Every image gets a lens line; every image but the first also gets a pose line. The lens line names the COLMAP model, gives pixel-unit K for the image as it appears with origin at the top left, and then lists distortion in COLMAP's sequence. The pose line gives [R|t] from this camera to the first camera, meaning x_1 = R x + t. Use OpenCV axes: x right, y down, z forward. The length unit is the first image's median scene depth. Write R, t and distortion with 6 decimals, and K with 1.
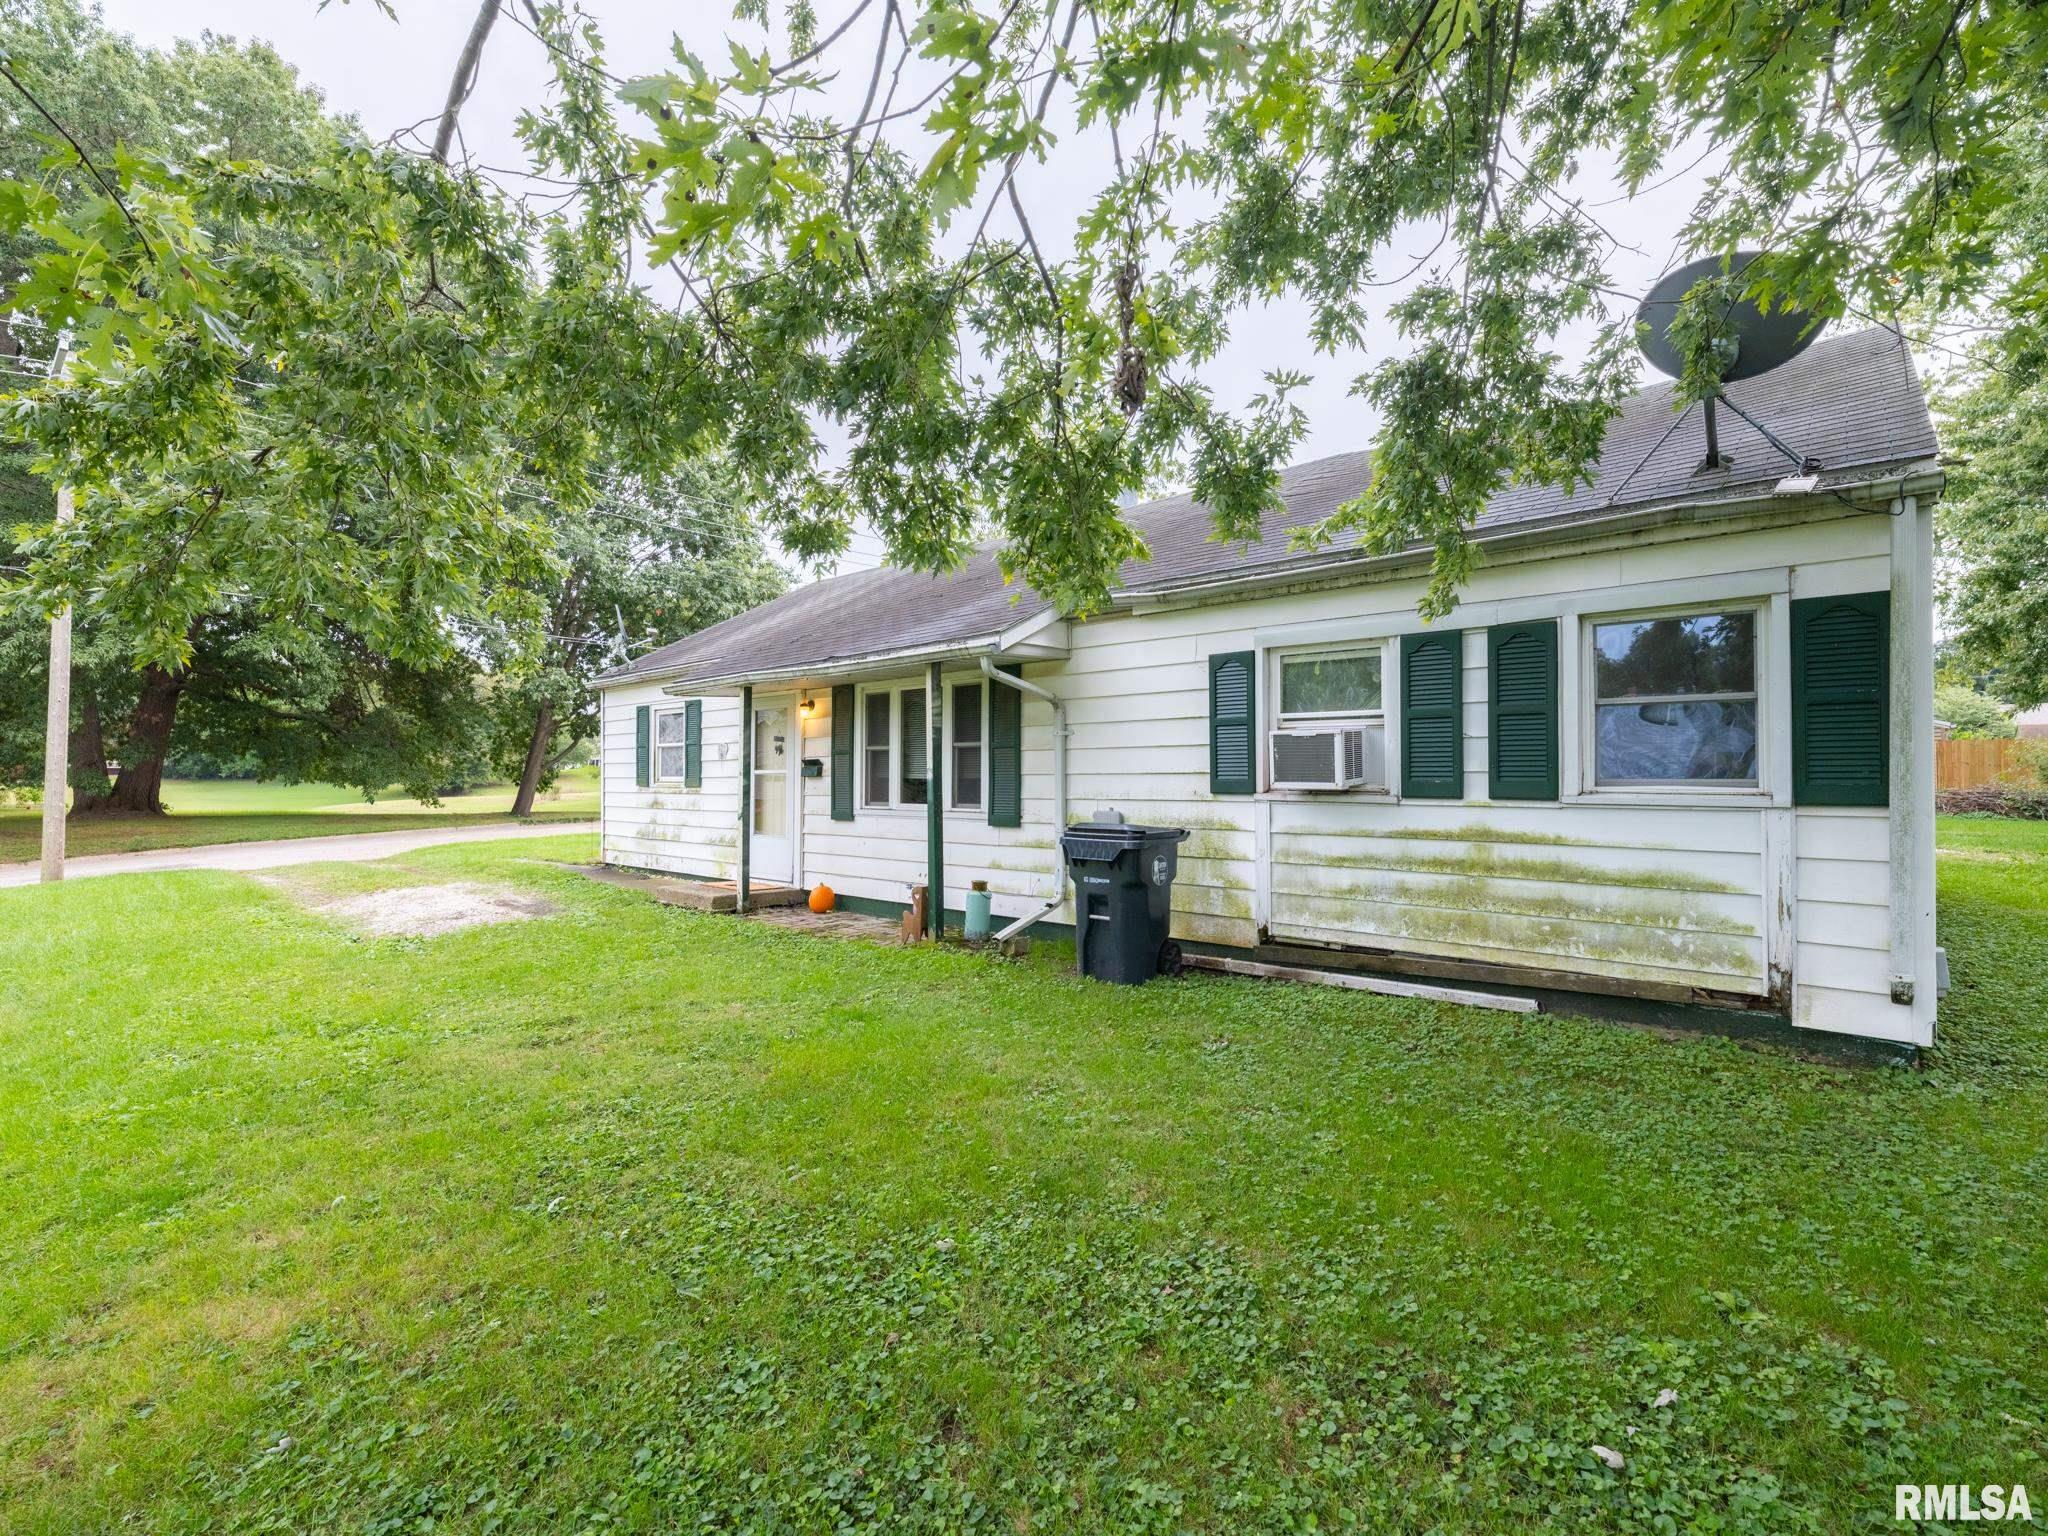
lens RADIAL K [[946.9, 0, 1024.0], [0, 946.9, 768.0], [0, 0, 1]] dist [-0.003433, 0.000300]
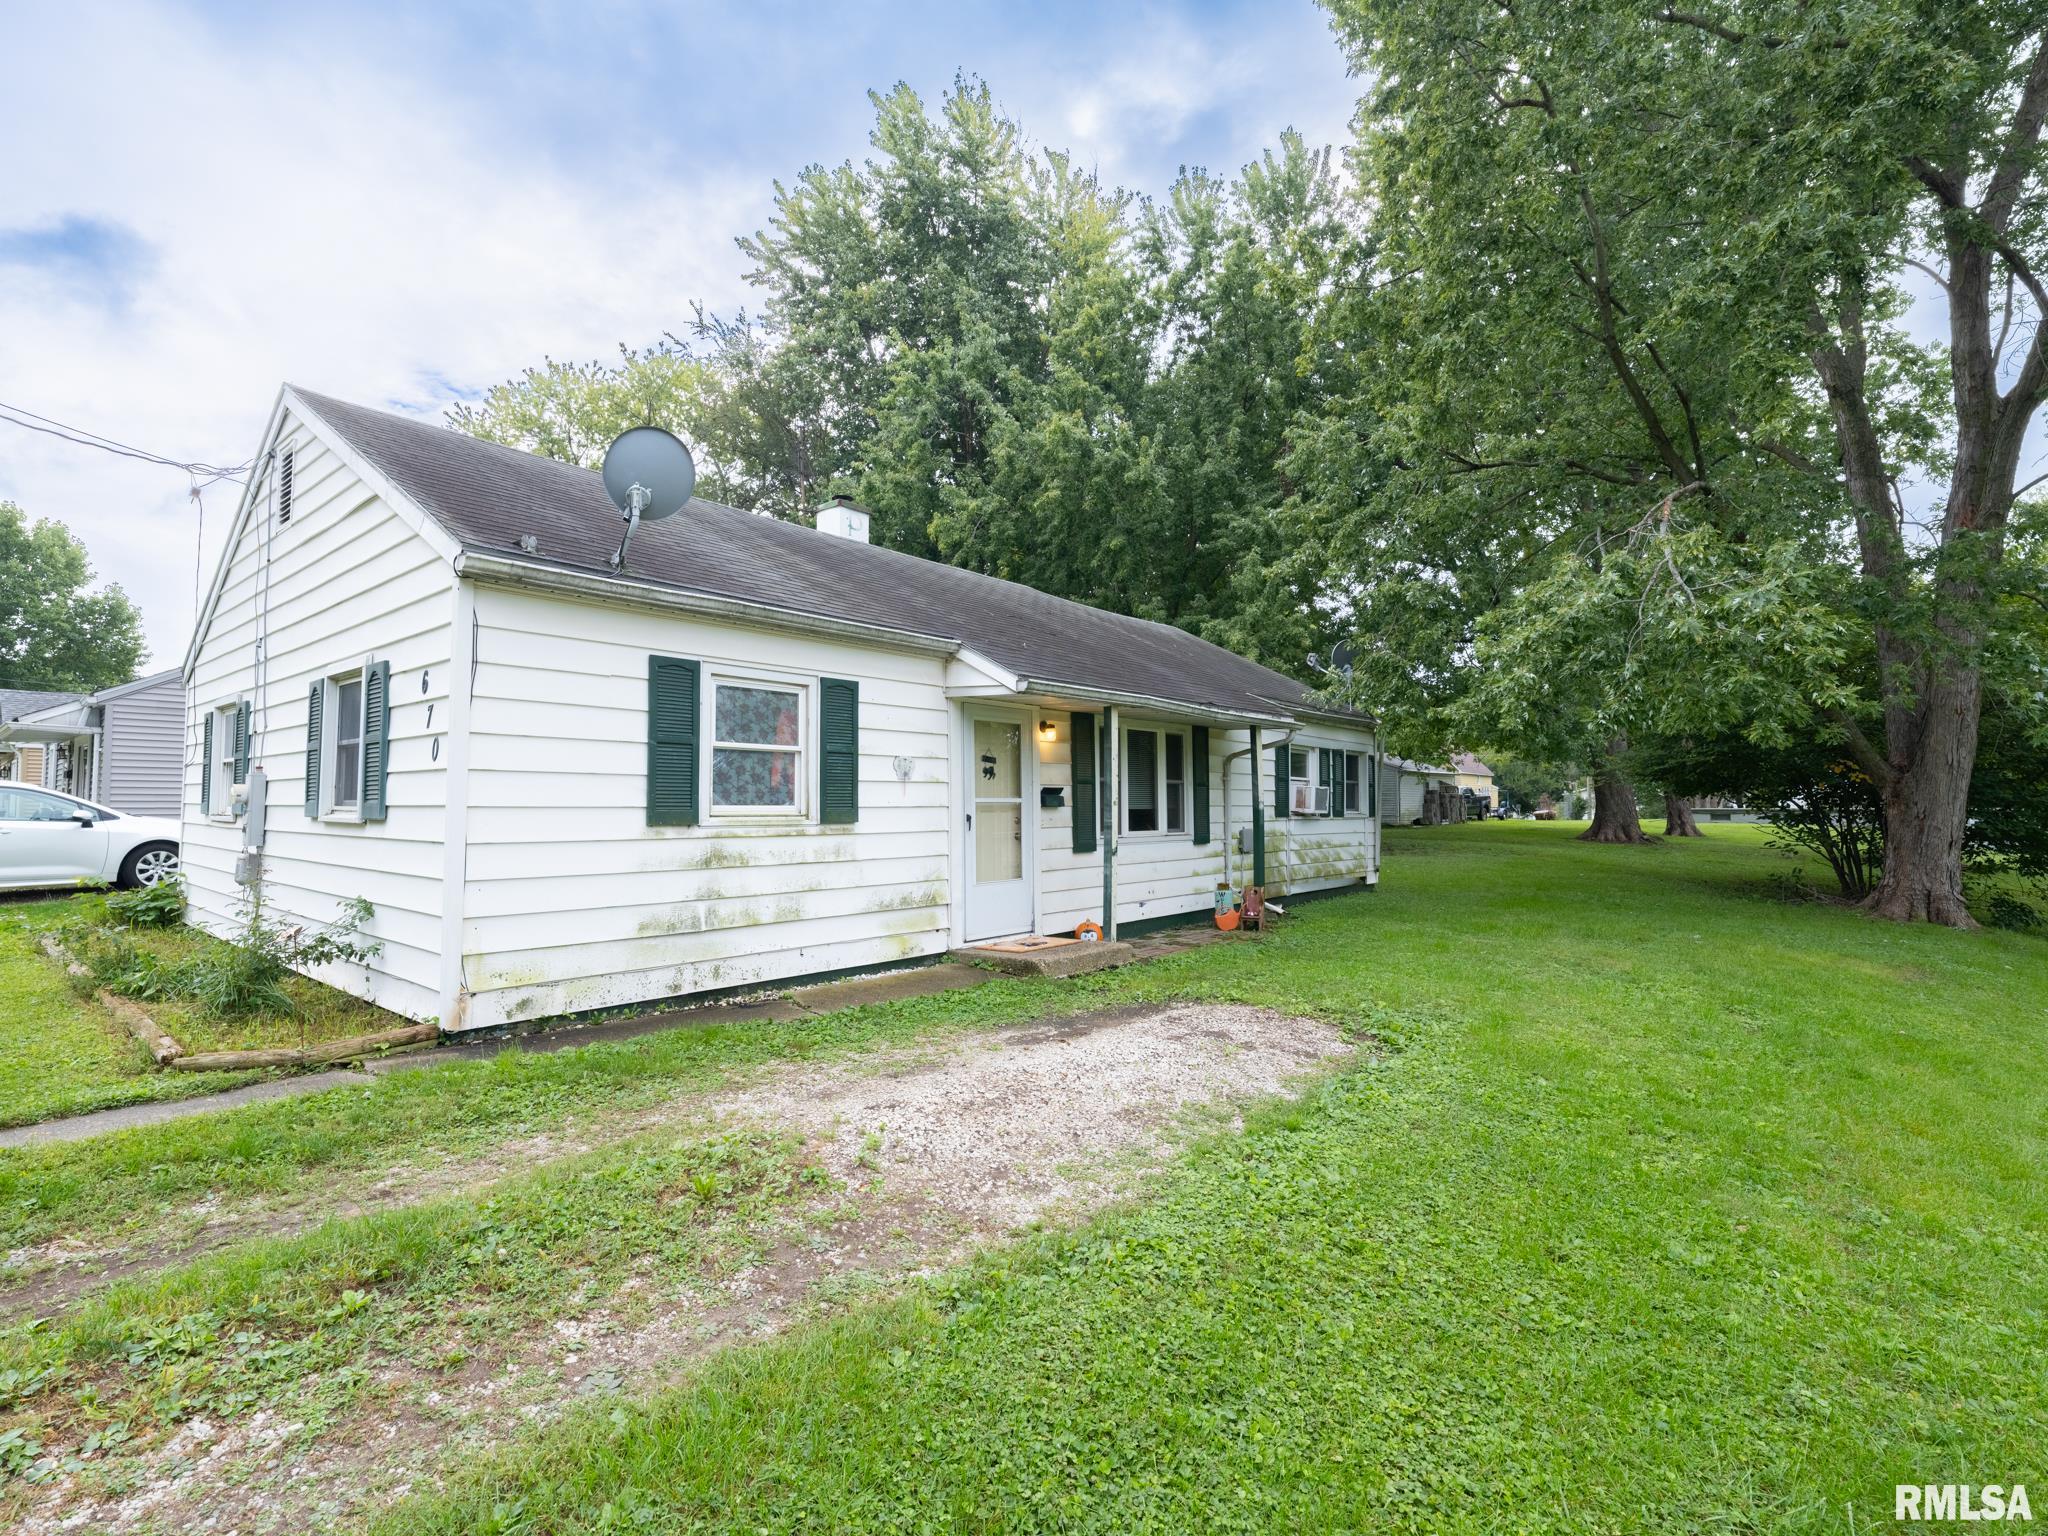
lens RADIAL K [[950.1, 0, 1024.0], [0, 950.1, 768.0], [0, 0, 1]] dist [0.001279, 0.000021]
pose [[-0.039607, 0.038789, 0.998462, -1.970548], [-0.013831, 0.999129, -0.039363, 0.015025], [-0.999120, -0.015369, -0.039036, 1.868401]]
